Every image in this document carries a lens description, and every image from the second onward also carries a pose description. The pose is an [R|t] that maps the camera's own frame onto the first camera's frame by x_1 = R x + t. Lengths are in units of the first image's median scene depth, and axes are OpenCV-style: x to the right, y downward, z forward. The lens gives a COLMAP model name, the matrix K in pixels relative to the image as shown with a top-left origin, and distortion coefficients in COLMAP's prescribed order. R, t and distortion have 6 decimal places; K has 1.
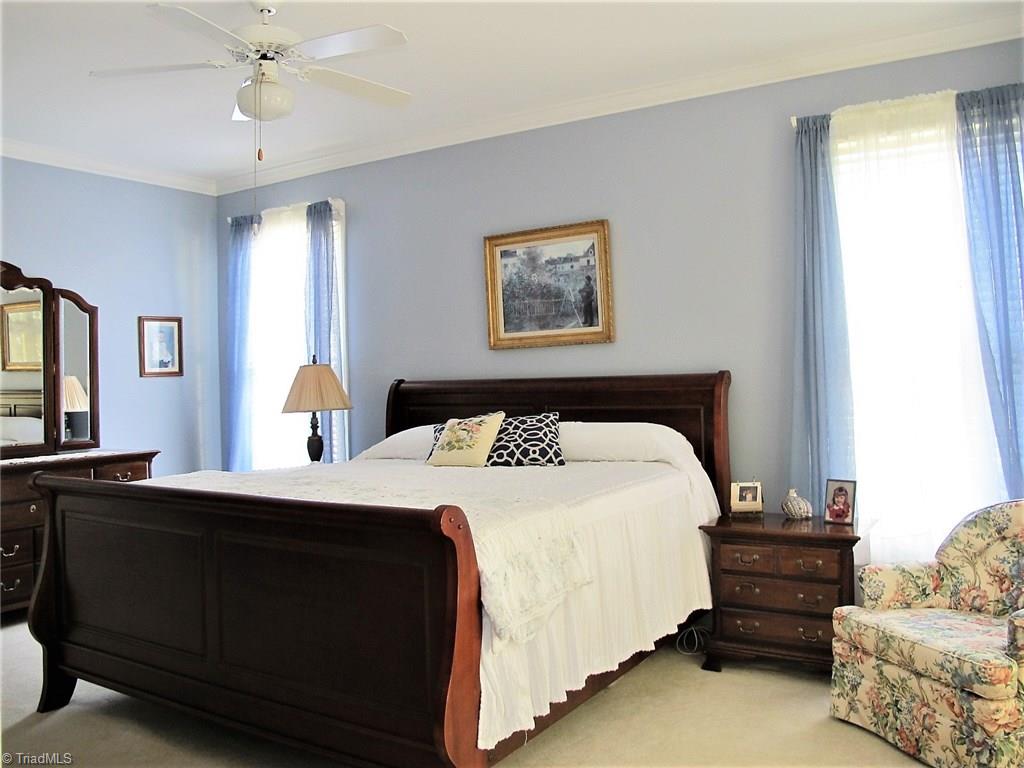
lens RADIAL K [[848.0, 0, 509.6], [0, 848.0, 385.4], [0, 0, 1]] dist [-0.087651, 0.016730]
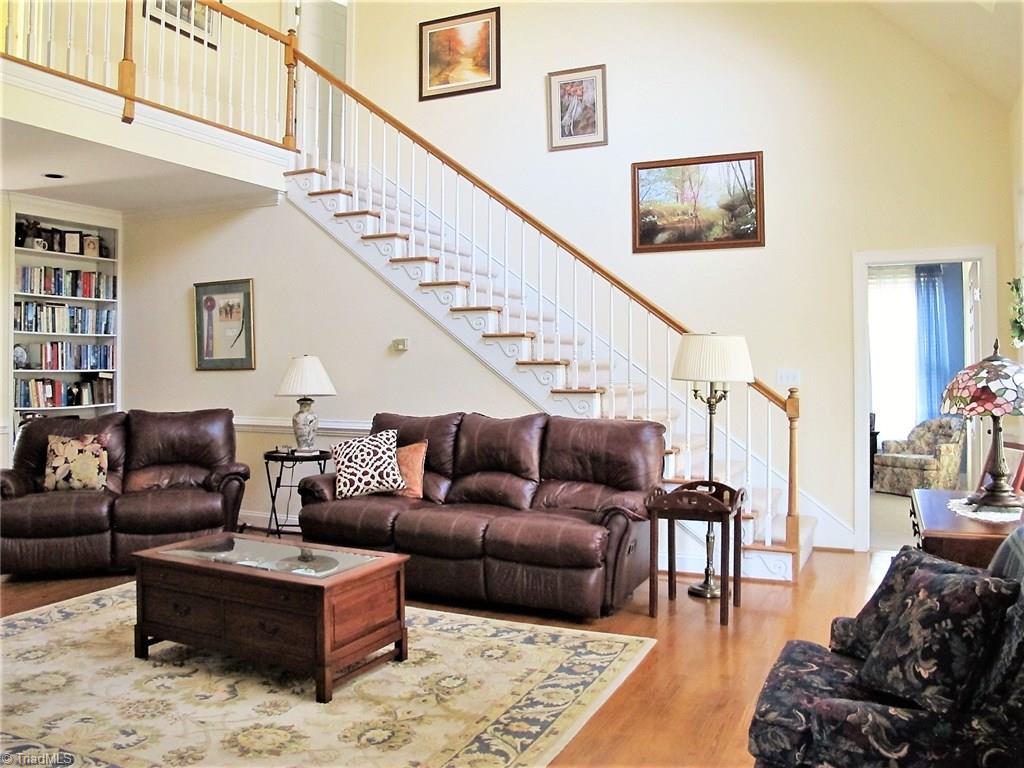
lens RADIAL K [[848.0, 0, 512.8], [0, 848.0, 382.3], [0, 0, 1]] dist [-0.087651, 0.016730]
pose [[0.994146, 0.007928, 0.107753, -1.212447], [-0.011202, 0.999493, 0.029816, -0.060649], [-0.107462, -0.030849, 0.993730, -1.799755]]
